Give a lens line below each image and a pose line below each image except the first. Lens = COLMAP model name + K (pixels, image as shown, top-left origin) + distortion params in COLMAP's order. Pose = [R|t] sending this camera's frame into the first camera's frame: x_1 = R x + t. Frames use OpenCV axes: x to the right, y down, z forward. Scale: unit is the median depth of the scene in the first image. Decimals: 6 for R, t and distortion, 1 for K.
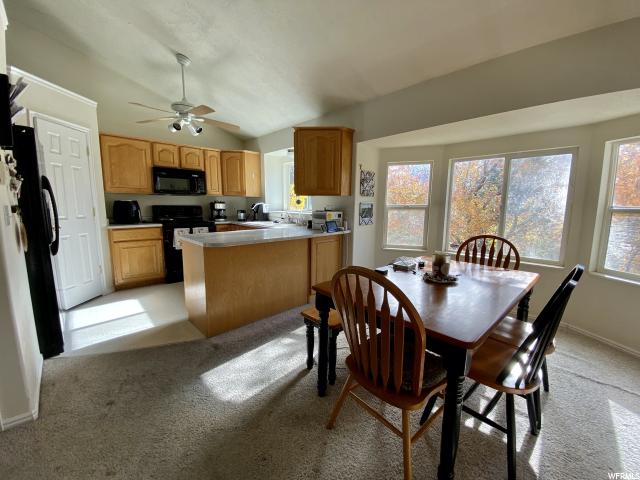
lens RADIAL K [[262.8, 0, 324.9], [0, 262.8, 245.0], [0, 0, 1]] dist [0.011706, -0.017839]
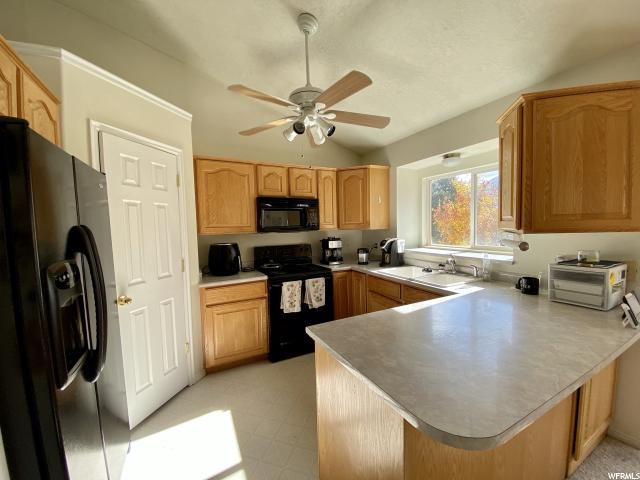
lens RADIAL K [[262.8, 0, 324.9], [0, 262.8, 245.0], [0, 0, 1]] dist [0.011706, -0.017839]
pose [[0.958570, -0.020162, -0.284142, -0.262131], [-0.003121, 0.996689, -0.081253, -0.103454], [0.284840, 0.078773, 0.955333, 0.357760]]
